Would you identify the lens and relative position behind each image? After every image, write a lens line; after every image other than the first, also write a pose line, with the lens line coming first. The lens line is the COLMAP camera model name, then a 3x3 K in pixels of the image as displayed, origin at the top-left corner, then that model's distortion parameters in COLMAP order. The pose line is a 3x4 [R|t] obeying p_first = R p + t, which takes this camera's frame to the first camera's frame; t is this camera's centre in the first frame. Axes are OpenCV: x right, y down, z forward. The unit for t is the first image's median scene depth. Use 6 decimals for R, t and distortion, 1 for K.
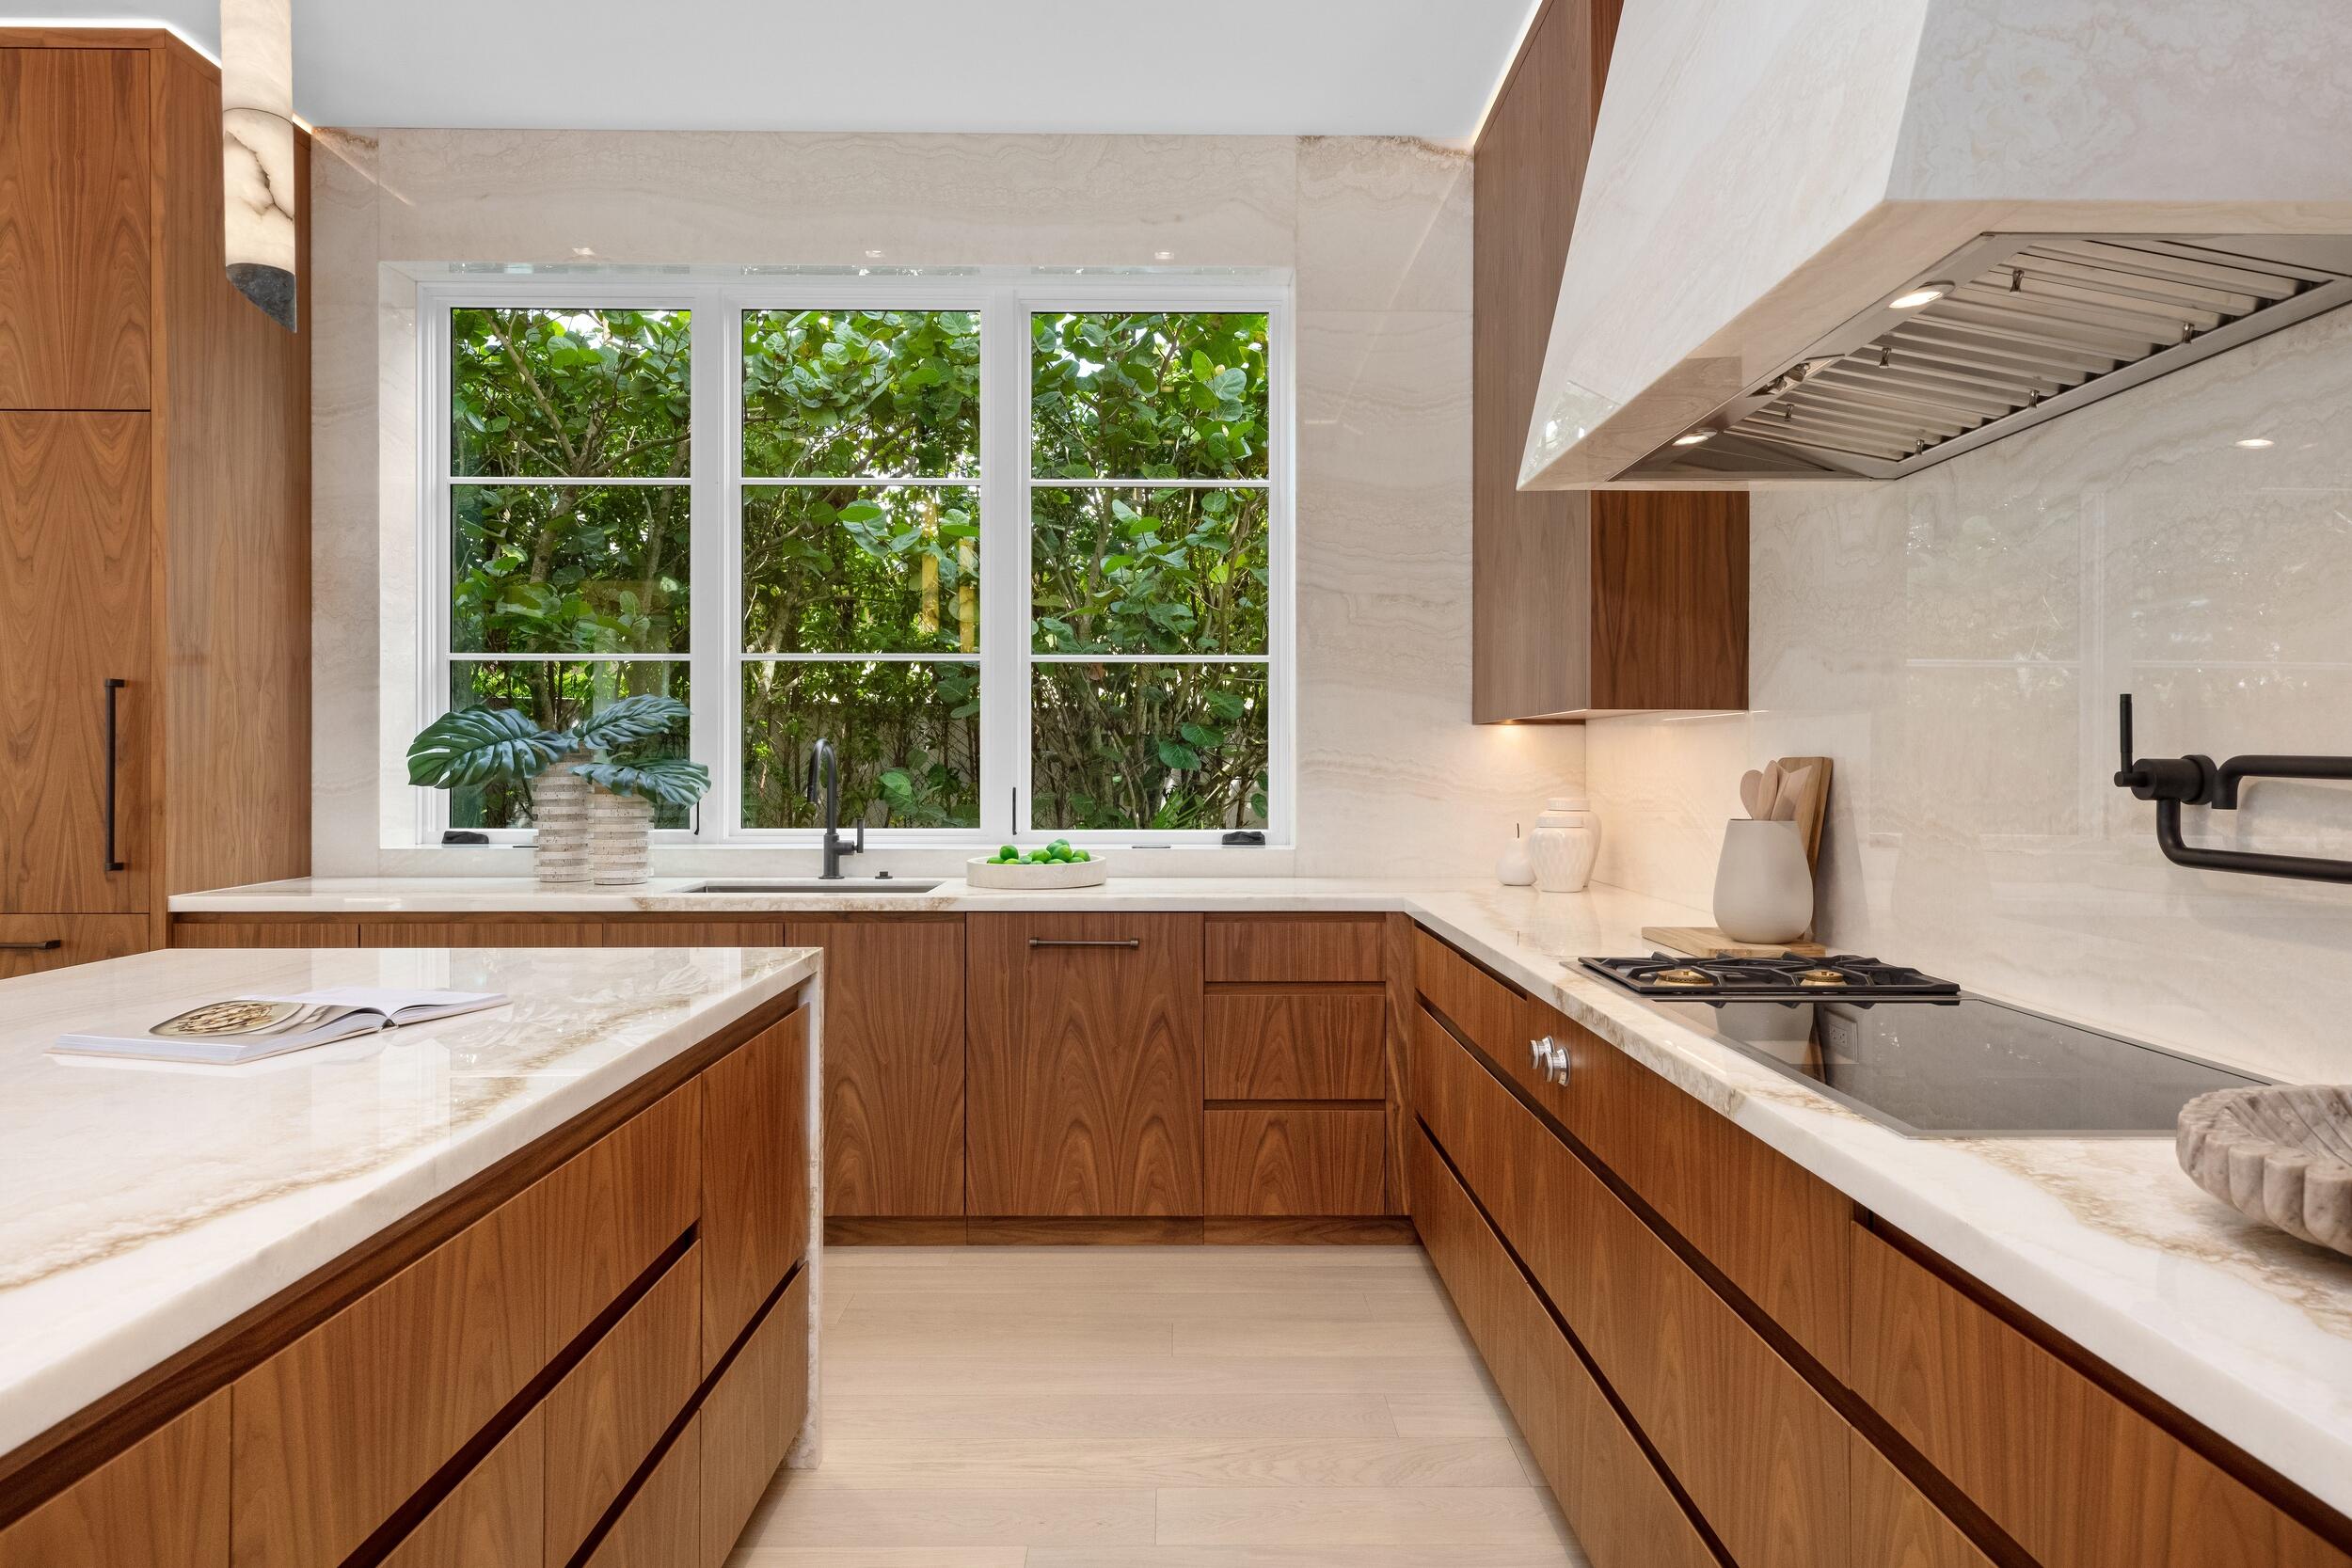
lens RADIAL K [[1488.6, 0, 1185.1], [0, 1488.6, 759.9], [0, 0, 1]] dist [0.002621, 0.005035]
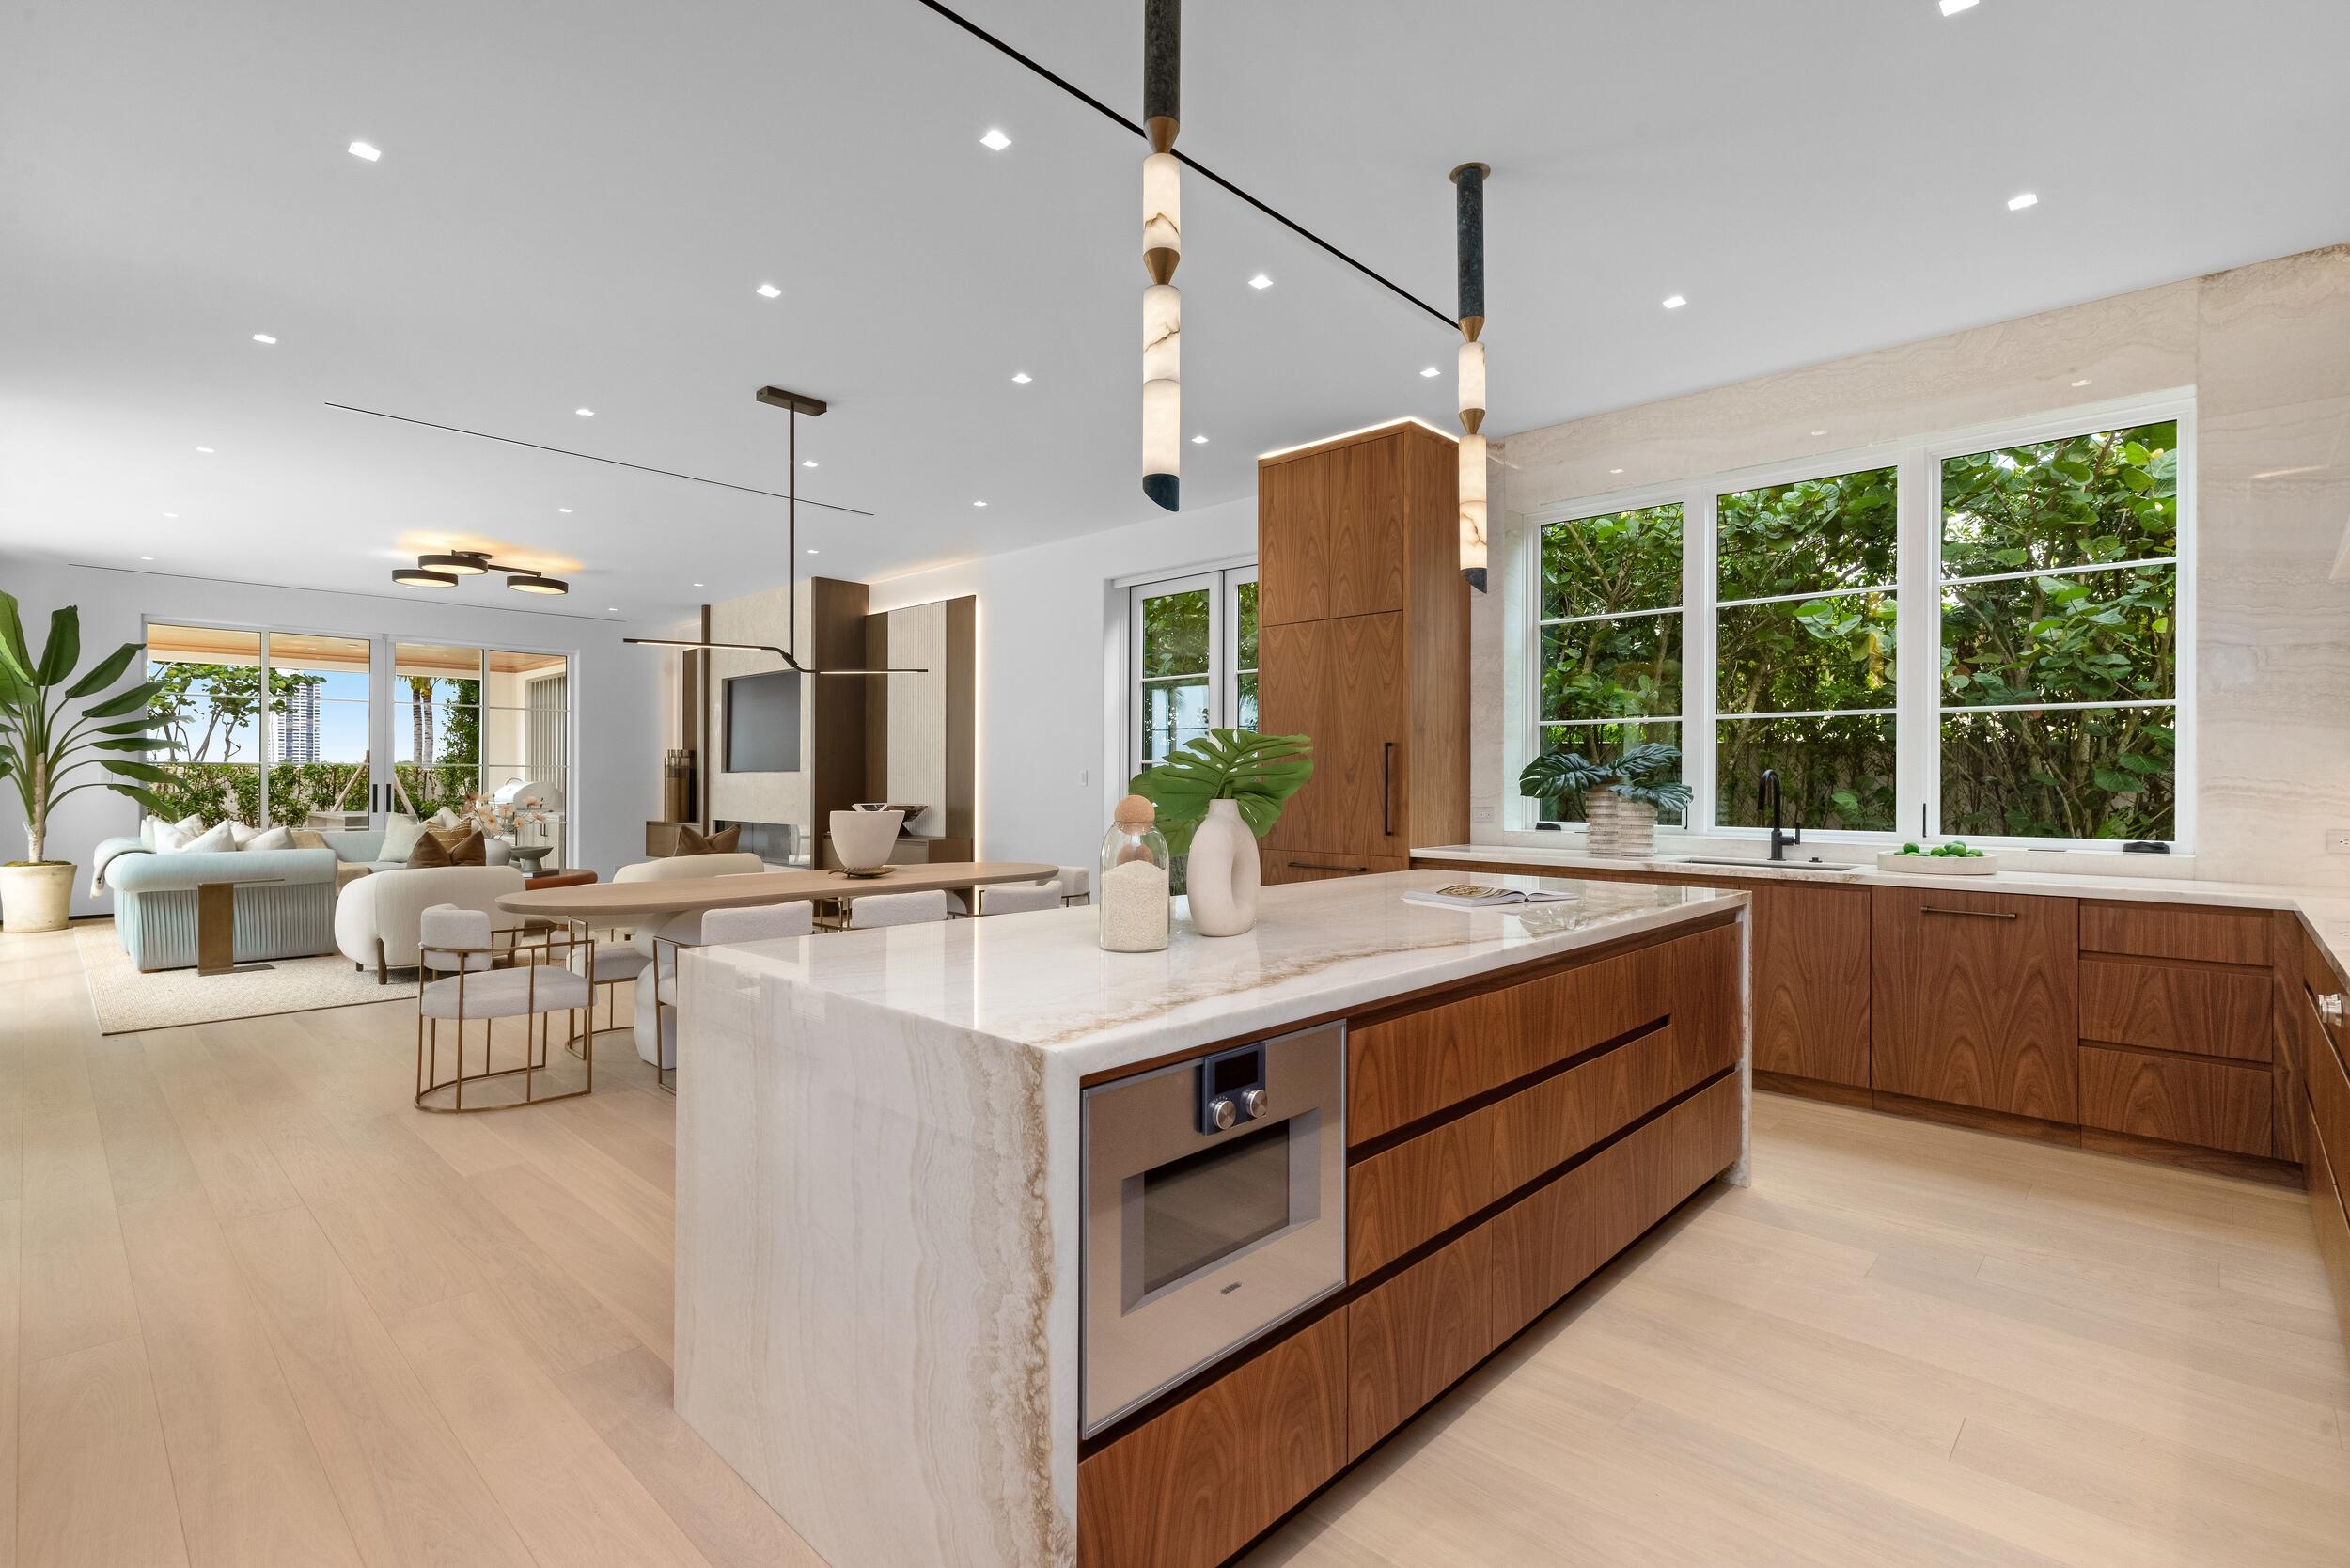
lens RADIAL K [[1072.2, 0, 1182.7], [0, 1072.2, 773.7], [0, 0, 1]] dist [0.004827, 0.001575]
pose [[0.718429, -0.001786, -0.695599, 0.096761], [-0.003682, 0.999973, -0.006371, -0.000476], [0.695591, 0.007138, 0.718402, -0.231933]]
